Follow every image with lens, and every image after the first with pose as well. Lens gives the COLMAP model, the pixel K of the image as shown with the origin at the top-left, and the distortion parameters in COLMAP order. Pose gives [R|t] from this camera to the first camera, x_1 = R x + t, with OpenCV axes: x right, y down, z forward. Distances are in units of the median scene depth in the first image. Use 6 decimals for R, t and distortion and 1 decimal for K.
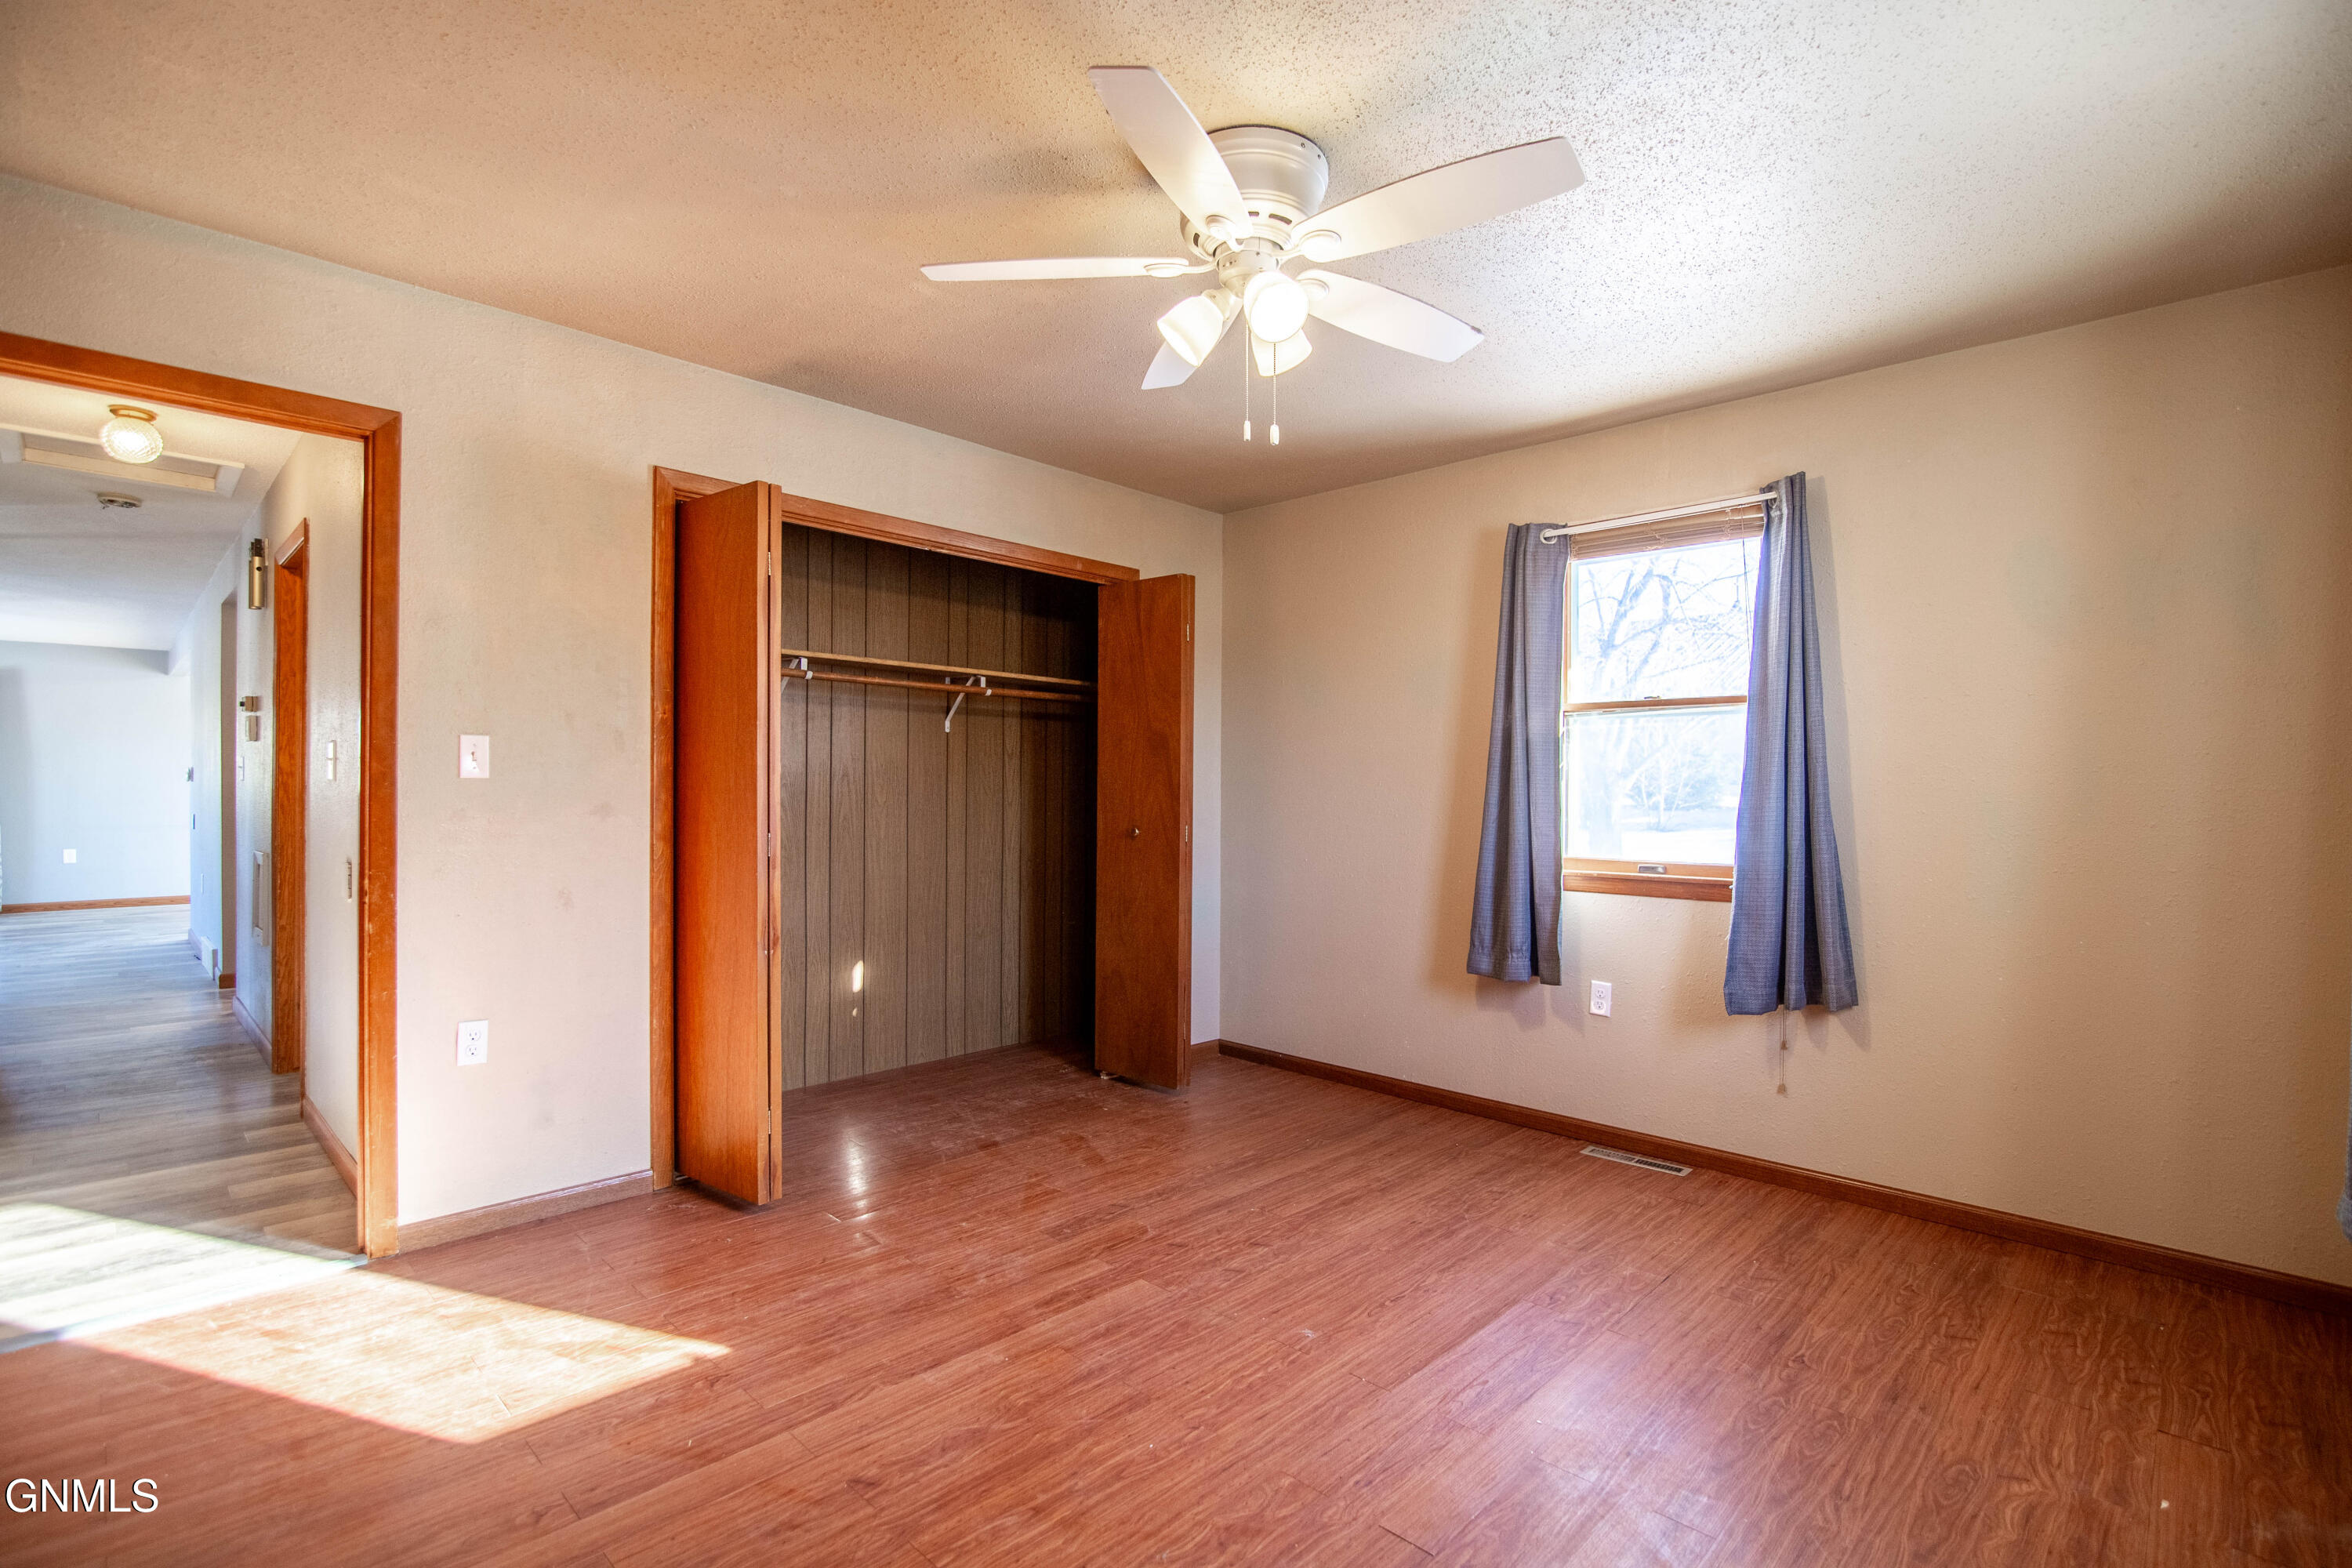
lens RADIAL K [[1096.3, 0, 1114.0], [0, 1096.3, 788.7], [0, 0, 1]] dist [-0.021039, 0.001411]
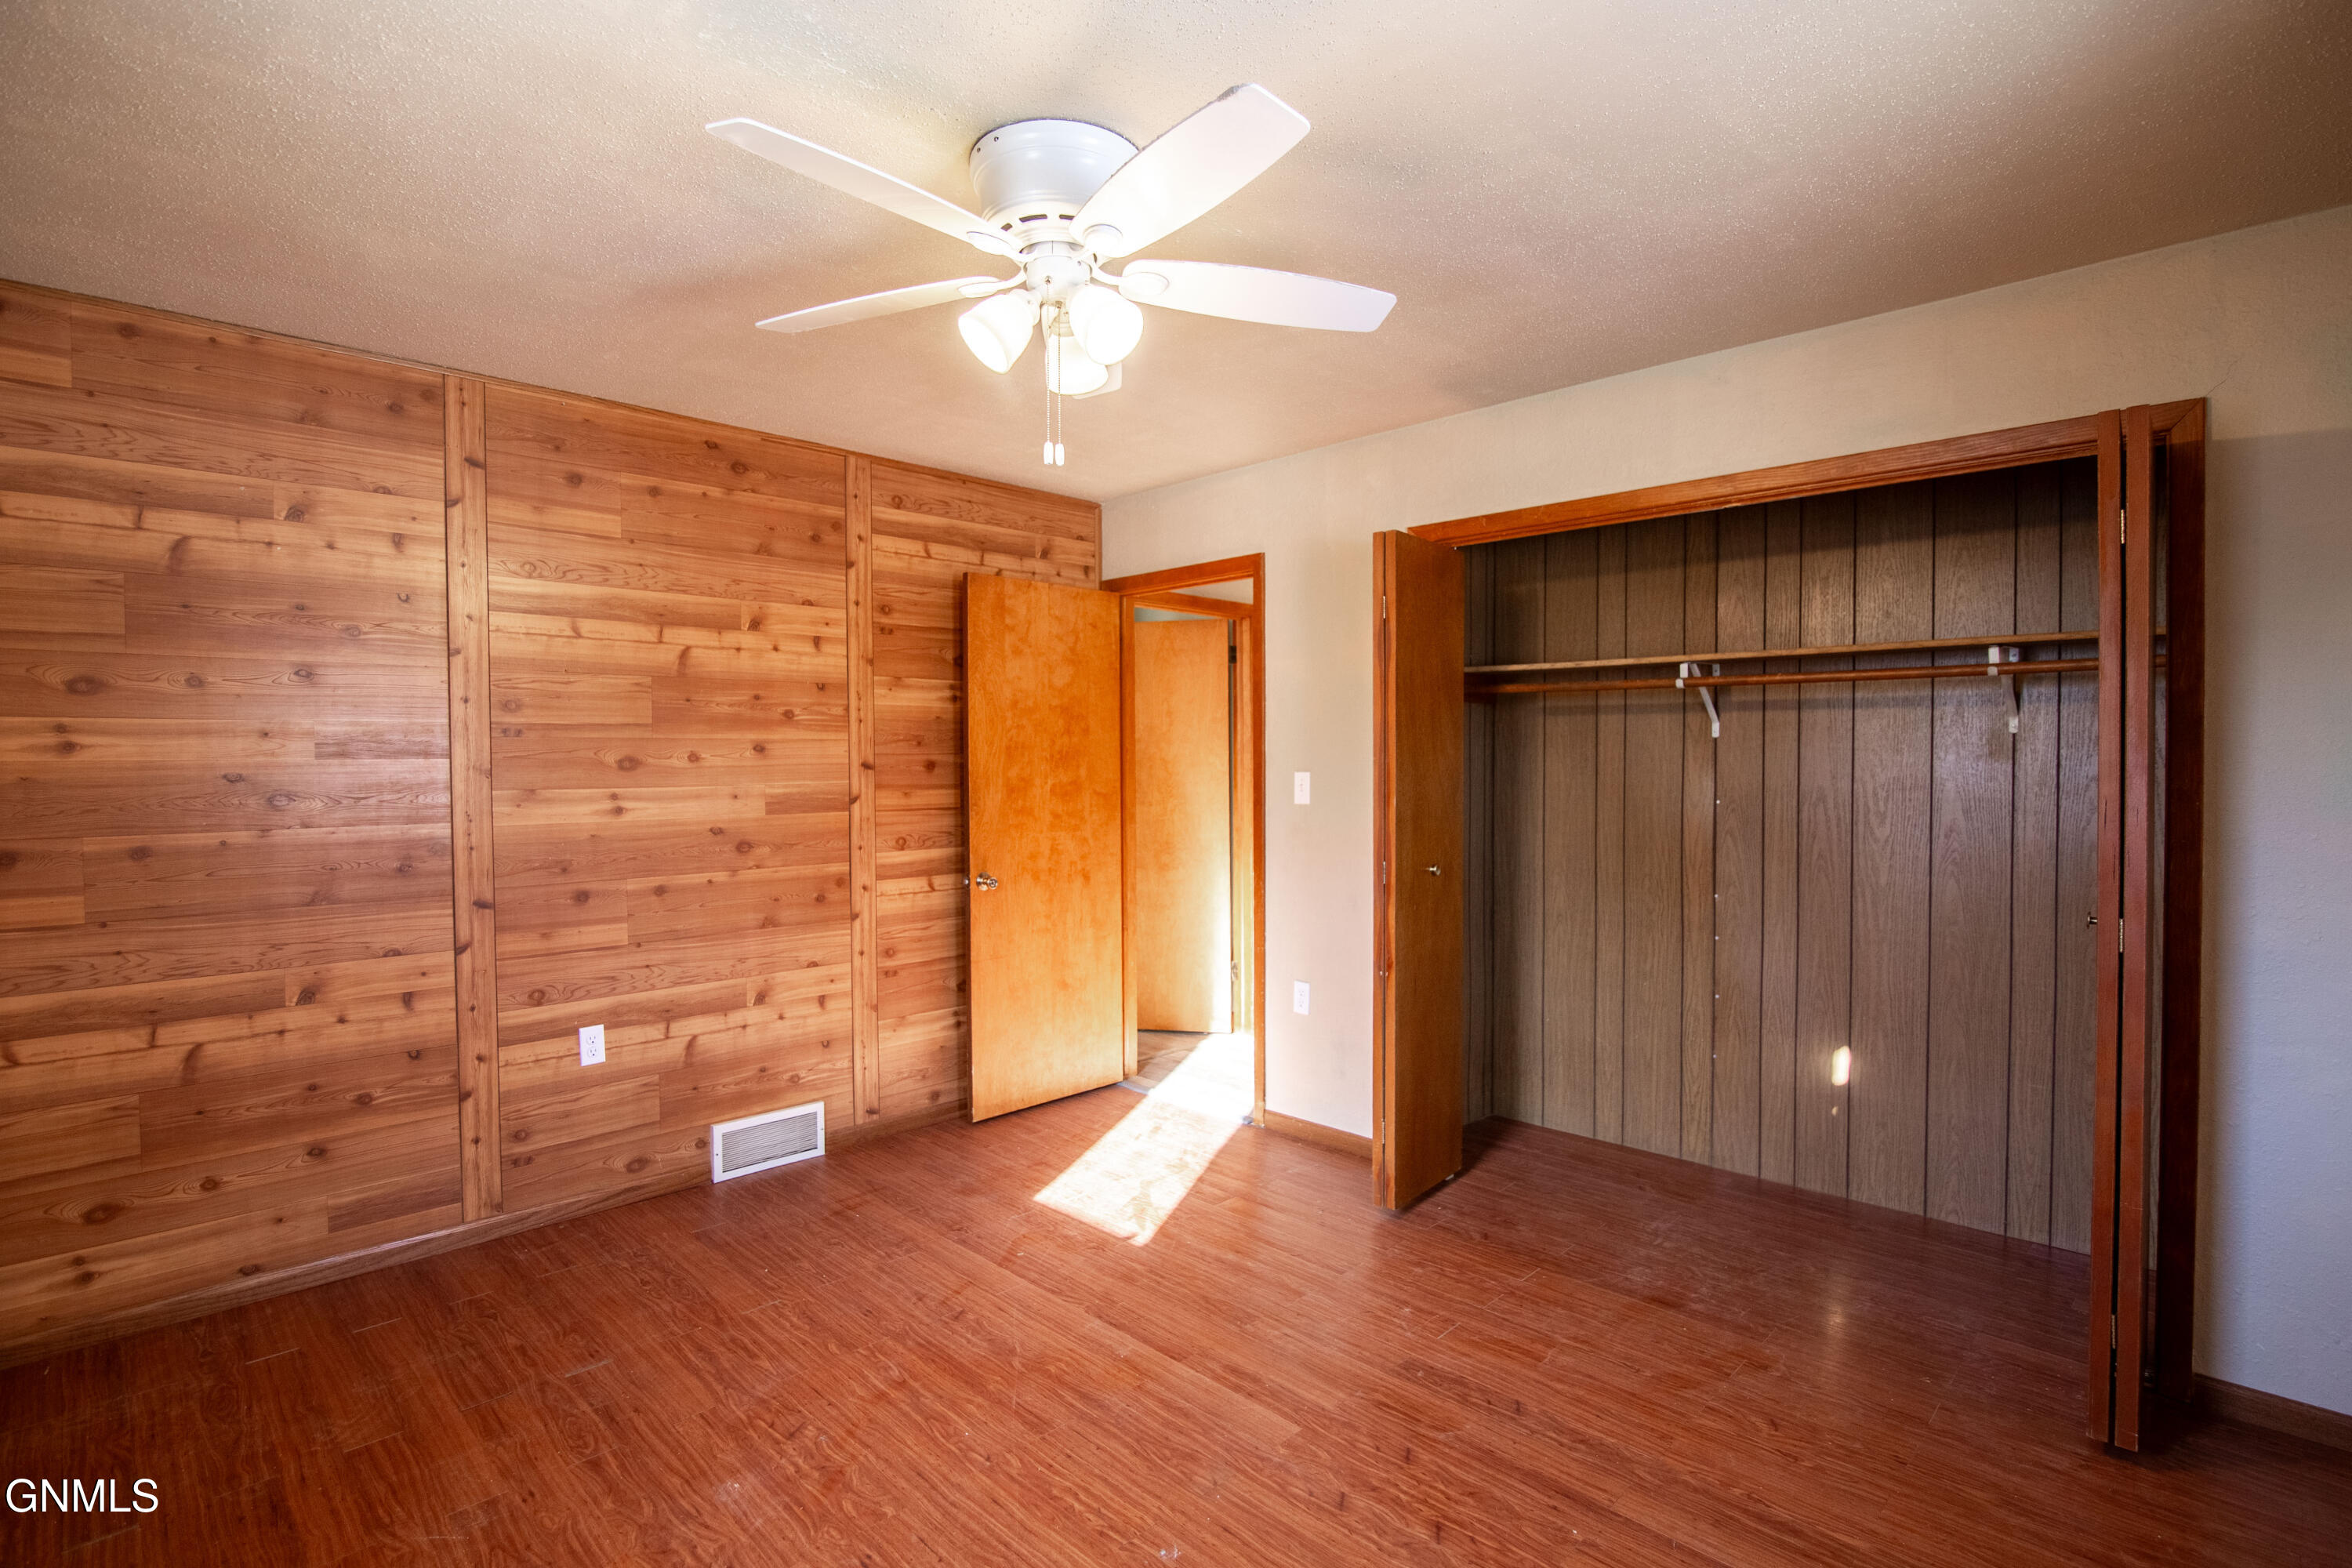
lens RADIAL K [[1096.3, 0, 1172.1], [0, 1096.3, 783.2], [0, 0, 1]] dist [-0.021039, 0.001411]
pose [[0.022843, 0.010420, -0.999685, 0.892447], [0.001884, 0.999943, 0.010466, -0.057161], [0.999737, -0.002122, 0.022822, 0.924516]]
